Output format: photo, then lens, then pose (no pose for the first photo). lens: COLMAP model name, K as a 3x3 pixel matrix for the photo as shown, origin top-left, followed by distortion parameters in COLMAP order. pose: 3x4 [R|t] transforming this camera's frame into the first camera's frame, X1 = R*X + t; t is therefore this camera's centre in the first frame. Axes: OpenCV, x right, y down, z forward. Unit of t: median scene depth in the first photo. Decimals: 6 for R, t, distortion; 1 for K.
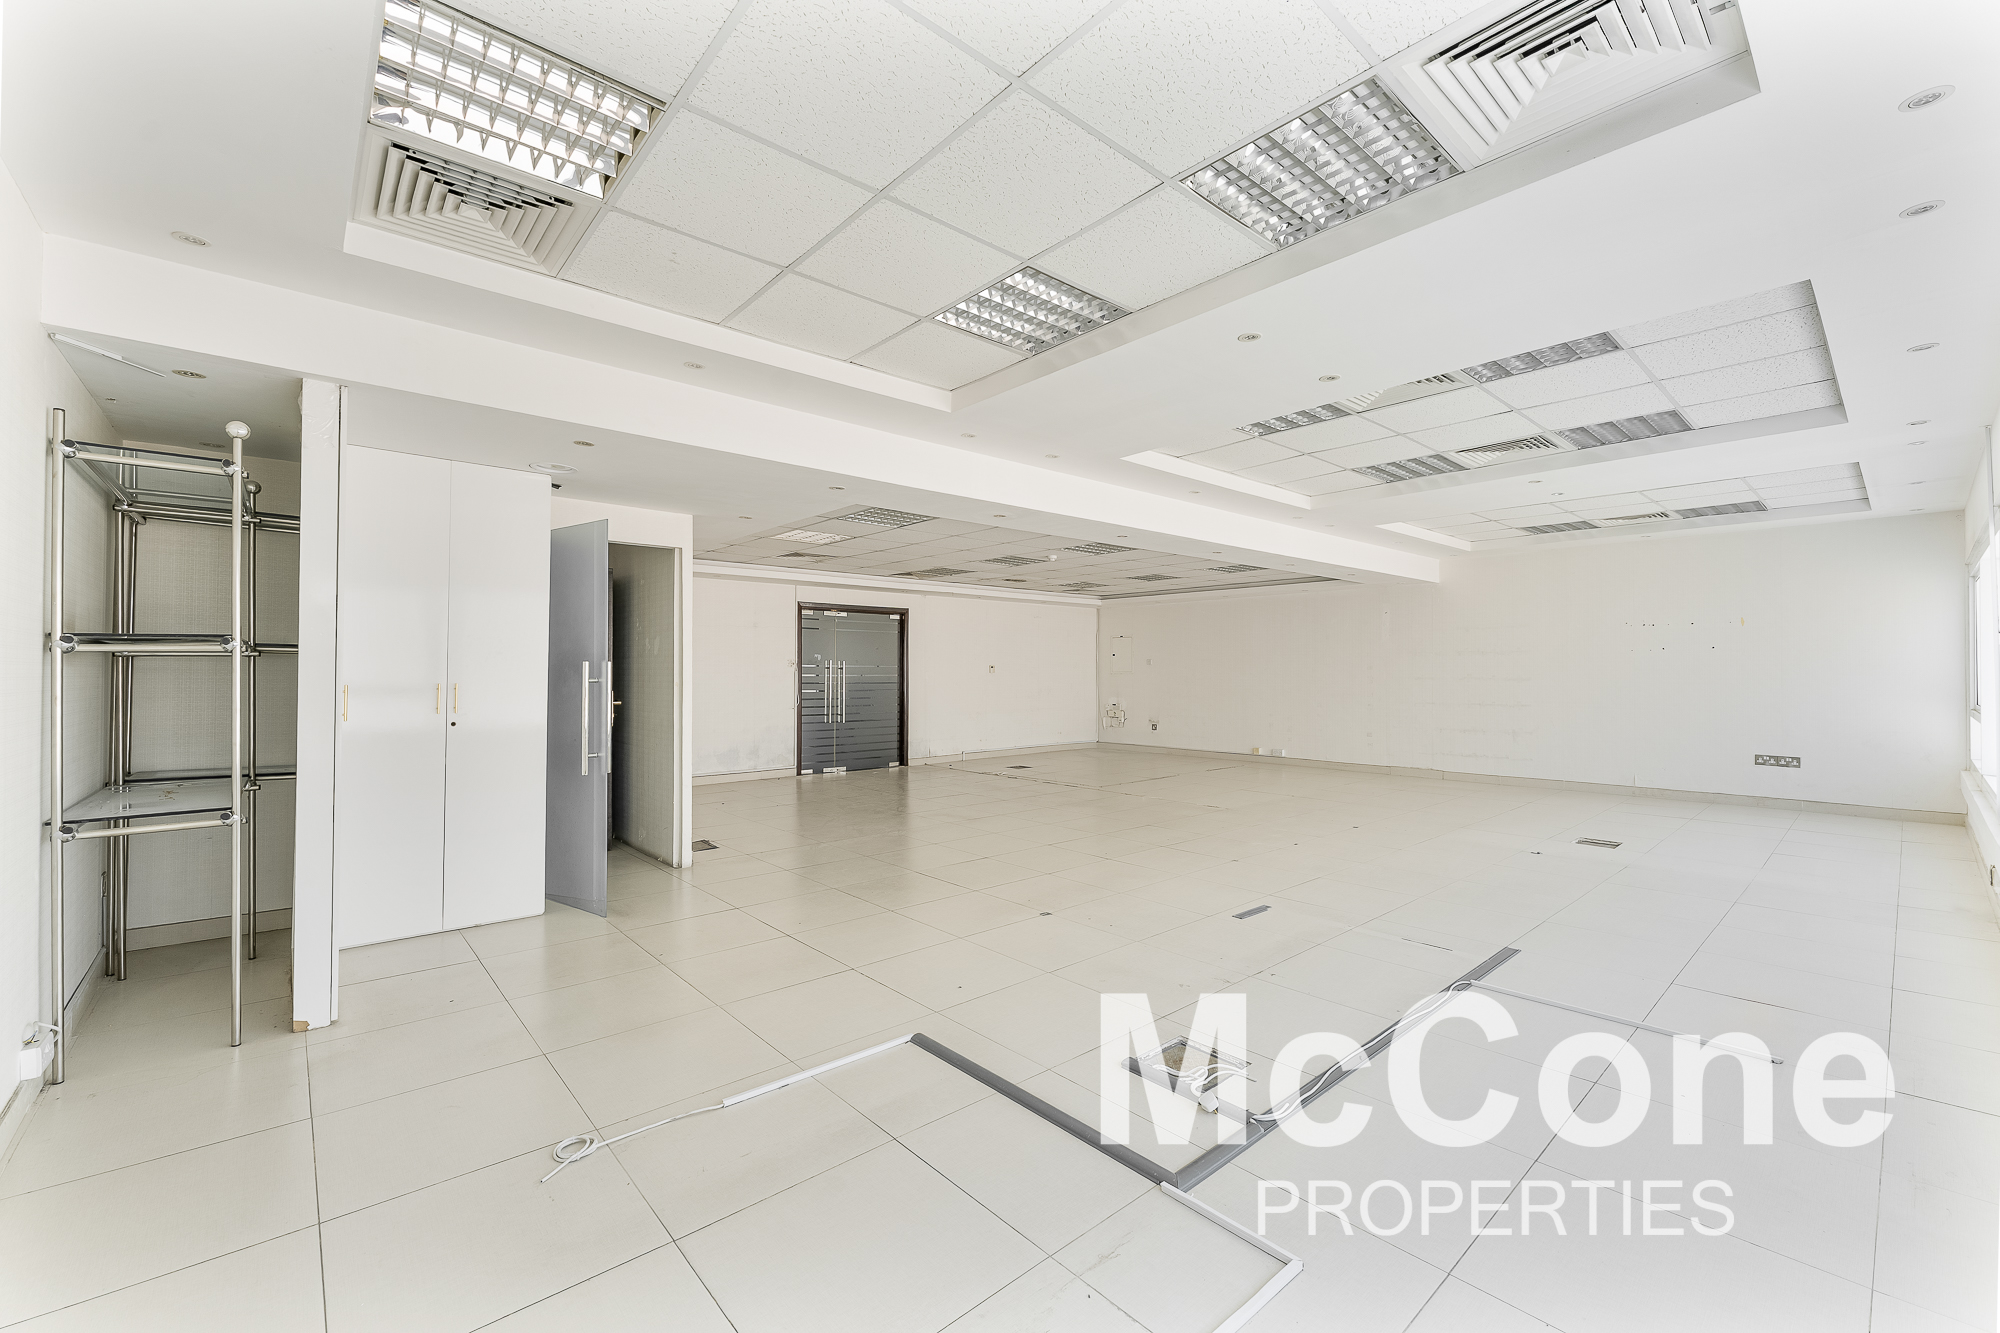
lens RADIAL K [[798.6, 0, 993.1], [0, 798.6, 646.2], [0, 0, 1]] dist [-0.000432, -0.000126]
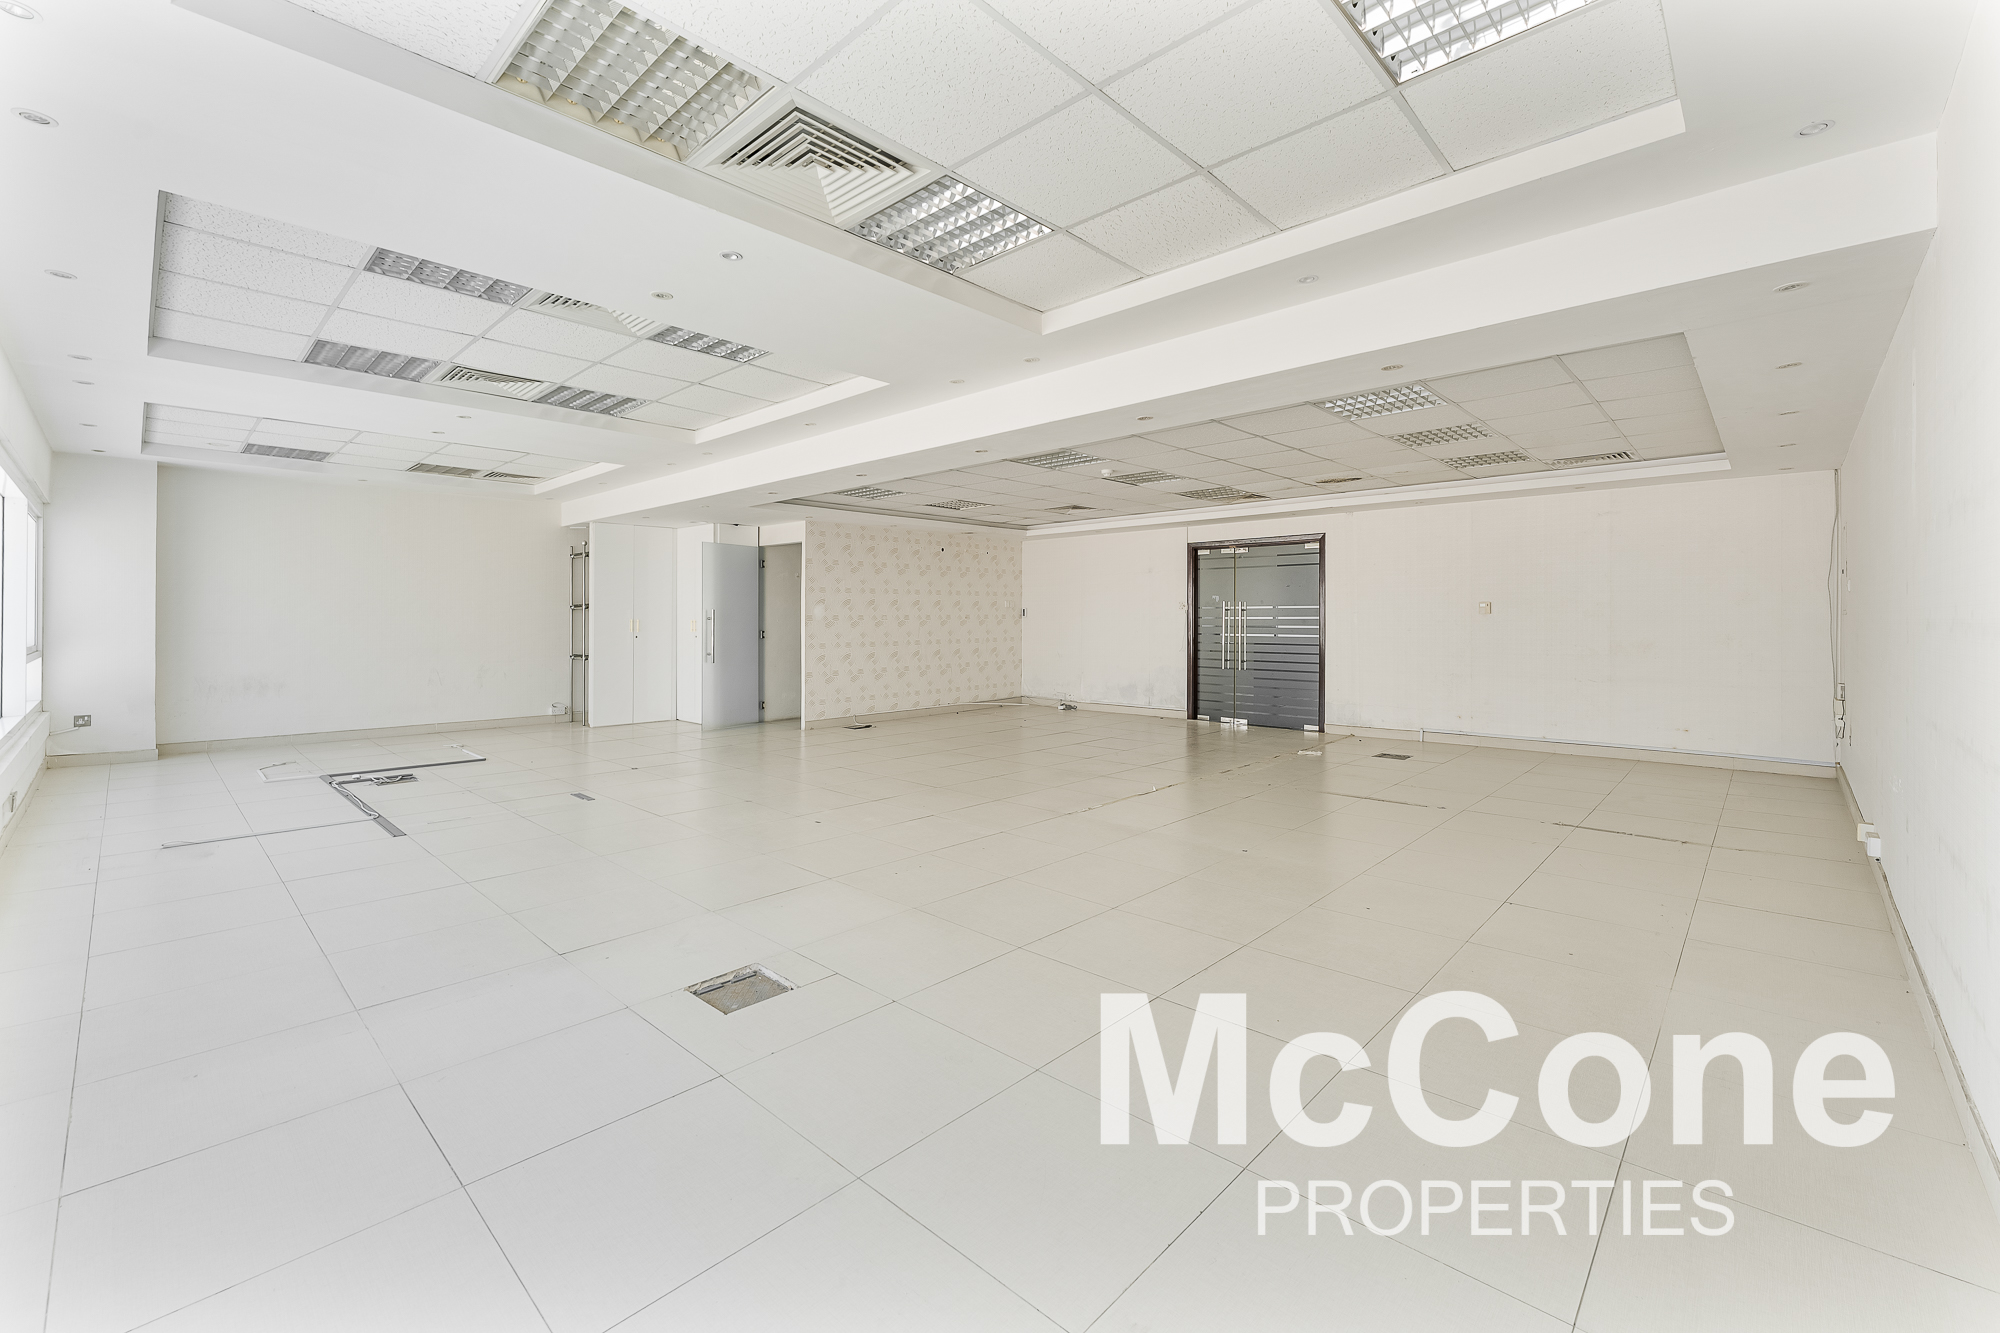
lens RADIAL K [[831.6, 0, 1000.5], [0, 831.6, 615.5], [0, 0, 1]] dist [0.000265, -0.000038]
pose [[0.092071, -0.005419, -0.995738, 0.721572], [0.032047, 0.999483, -0.002476, 0.027134], [0.995237, -0.031682, 0.092197, 0.642664]]
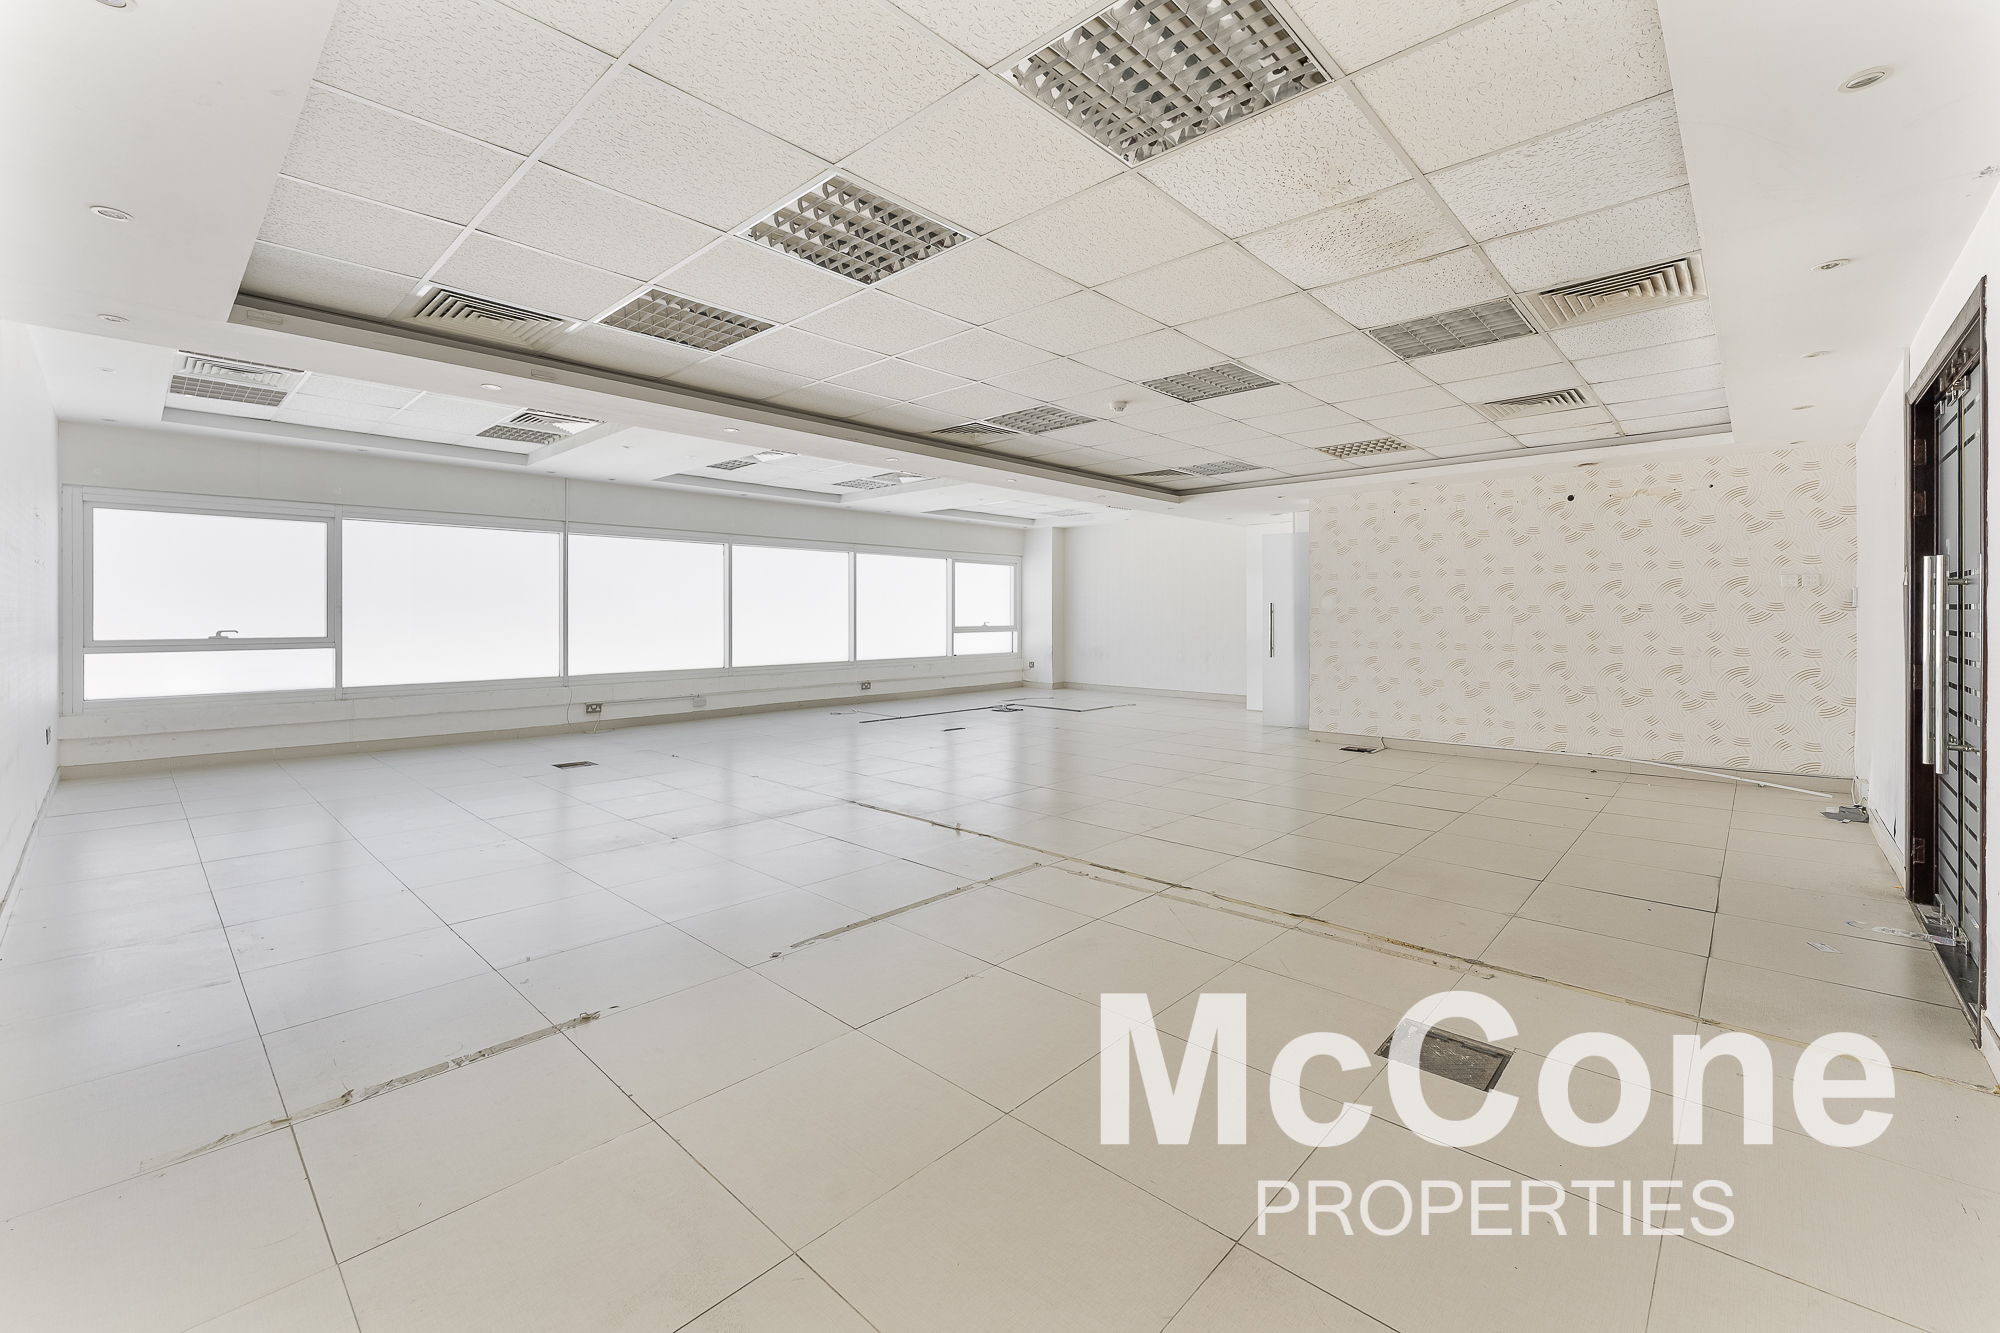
lens RADIAL K [[831.6, 0, 1000.5], [0, 831.6, 615.5], [0, 0, 1]] dist [0.000265, -0.000038]
pose [[-0.993971, 0.002353, -0.109622, 0.182091], [0.005305, 0.999631, -0.026647, 0.044143], [0.109519, -0.027068, -0.993616, 1.244382]]
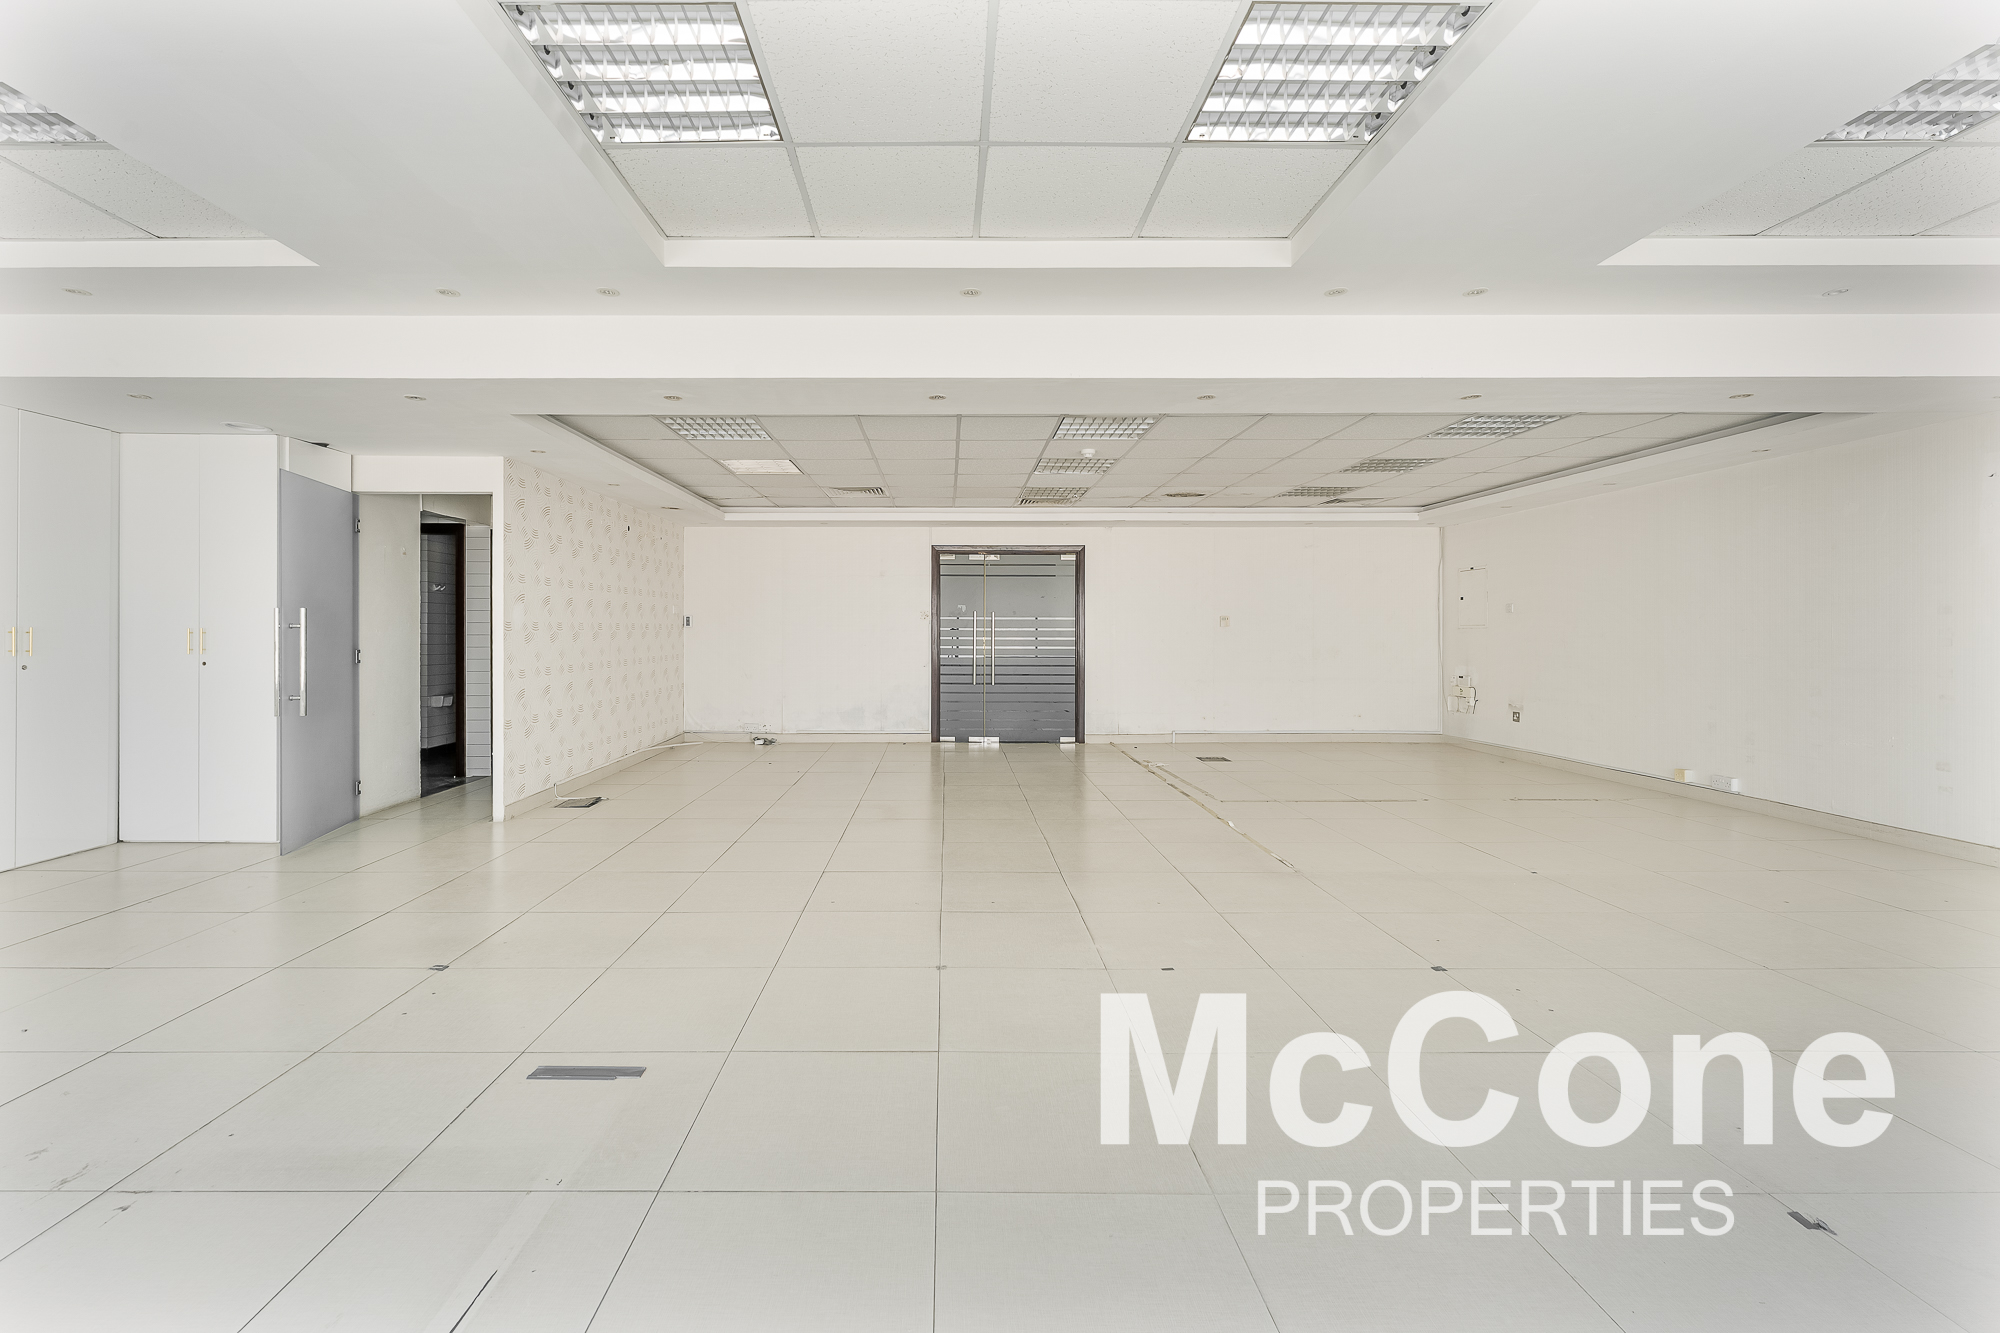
lens RADIAL K [[823.4, 0, 966.1], [0, 823.4, 631.9], [0, 0, 1]] dist [-0.001016, -0.000127]
pose [[0.754001, -0.000646, -0.656873, 0.364119], [0.020020, 0.999558, 0.021998, 0.019103], [0.656569, -0.029737, 0.753680, 0.322241]]
